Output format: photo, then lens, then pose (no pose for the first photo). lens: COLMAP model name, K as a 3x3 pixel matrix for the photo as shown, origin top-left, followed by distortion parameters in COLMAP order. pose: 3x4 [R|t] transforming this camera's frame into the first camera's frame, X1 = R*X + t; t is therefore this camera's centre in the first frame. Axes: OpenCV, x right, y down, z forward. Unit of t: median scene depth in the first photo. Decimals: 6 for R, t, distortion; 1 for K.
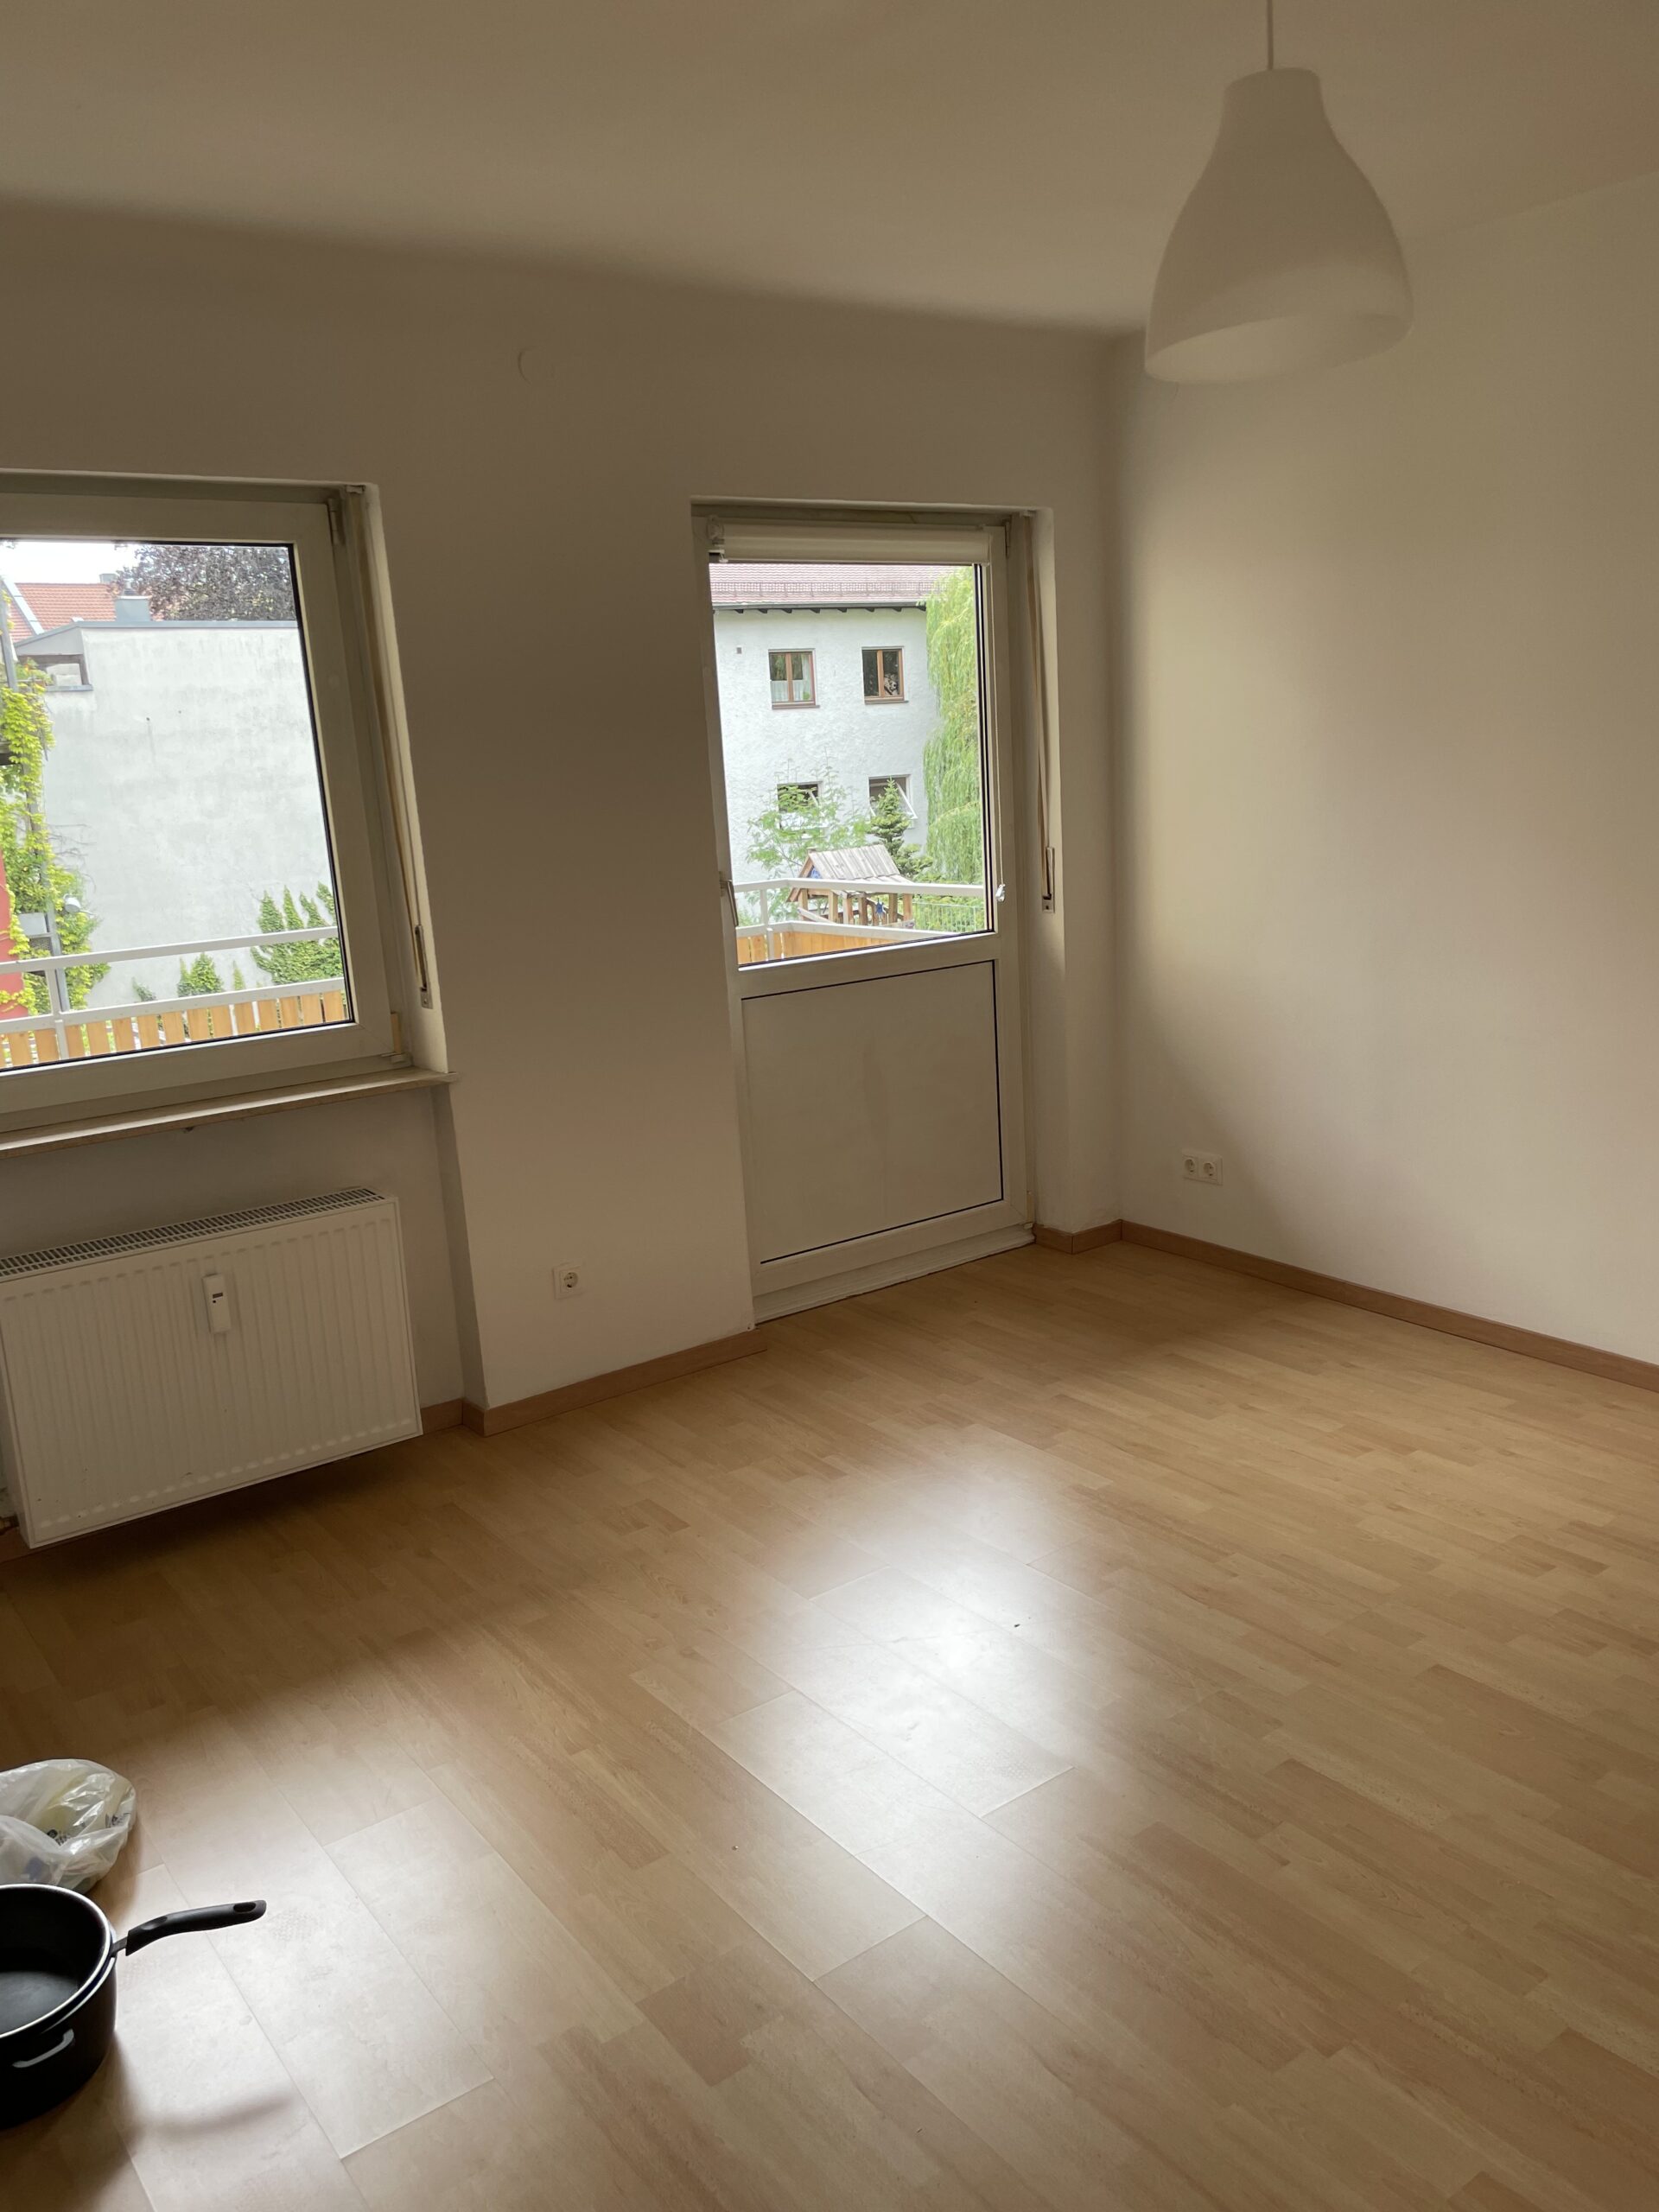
lens RADIAL K [[1709.1, 0, 832.3], [0, 1709.1, 1110.4], [0, 0, 1]] dist [0.060148, -0.048636]
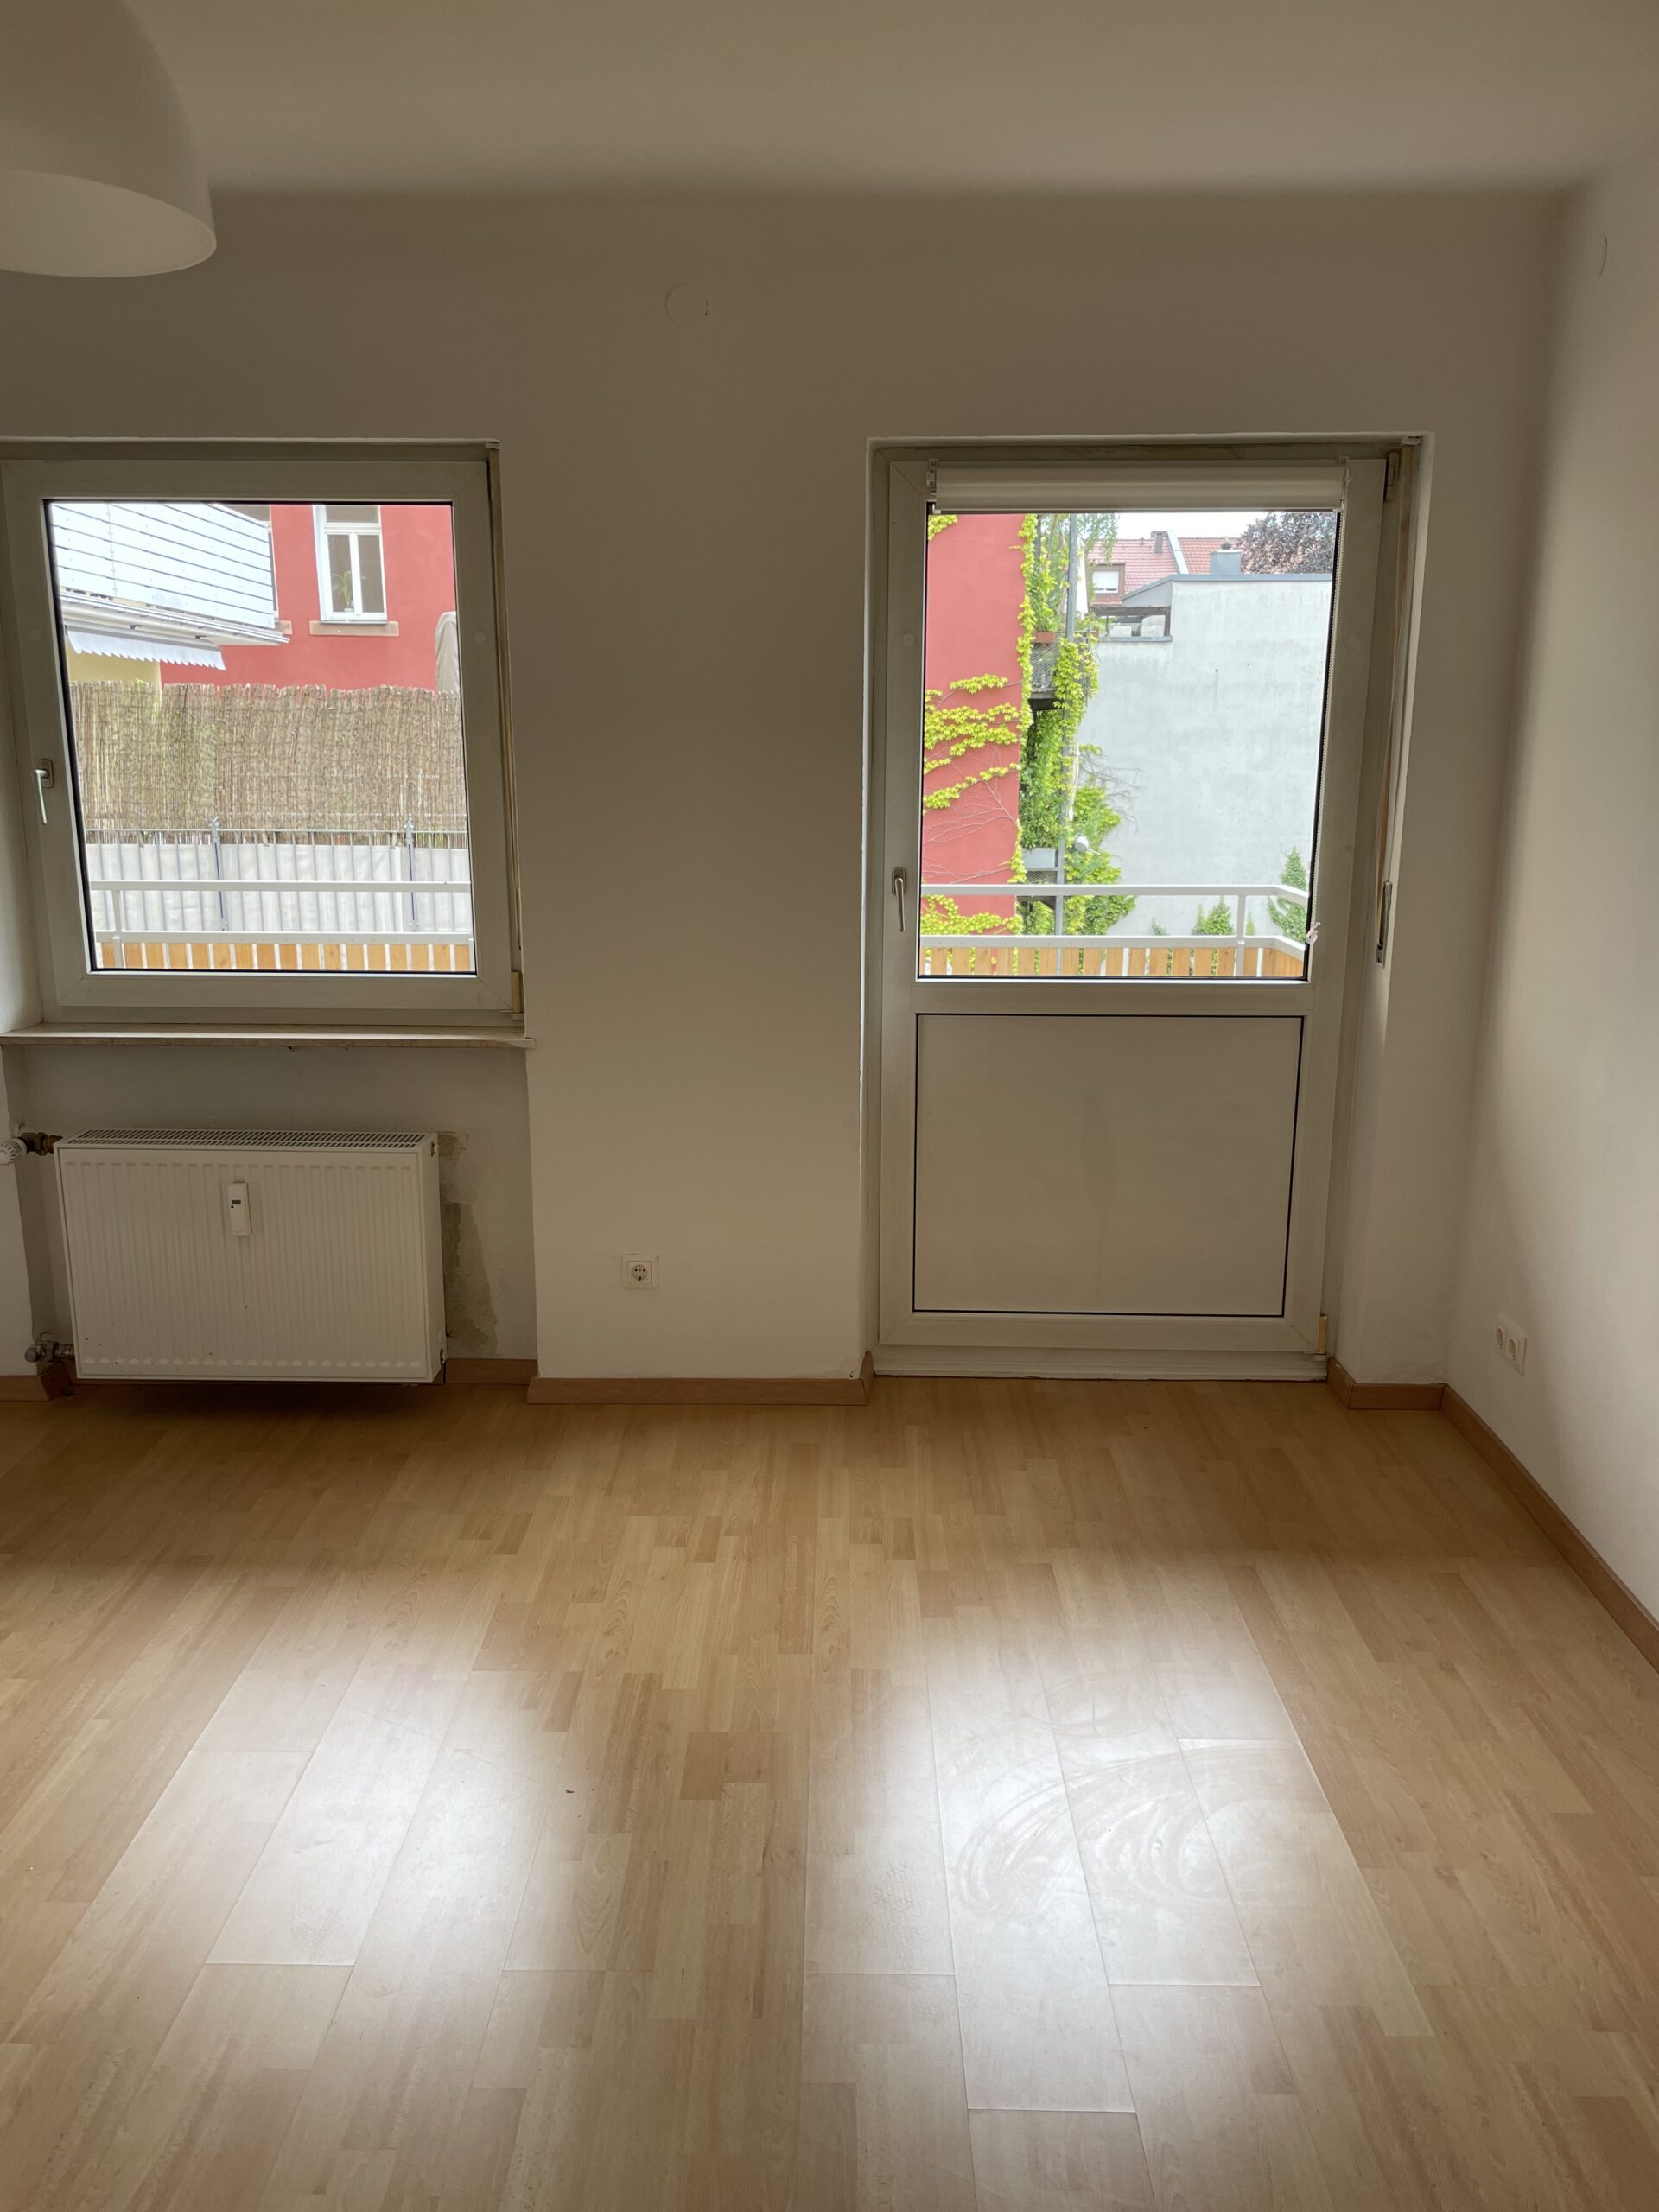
lens RADIAL K [[1709.1, 0, 815.2], [0, 1709.1, 1114.4], [0, 0, 1]] dist [0.060148, -0.048636]
pose [[0.788301, 0.190446, -0.585074, 0.086118], [-0.173872, 0.981086, 0.085083, -0.015967], [0.590211, 0.034657, 0.806504, 0.051384]]
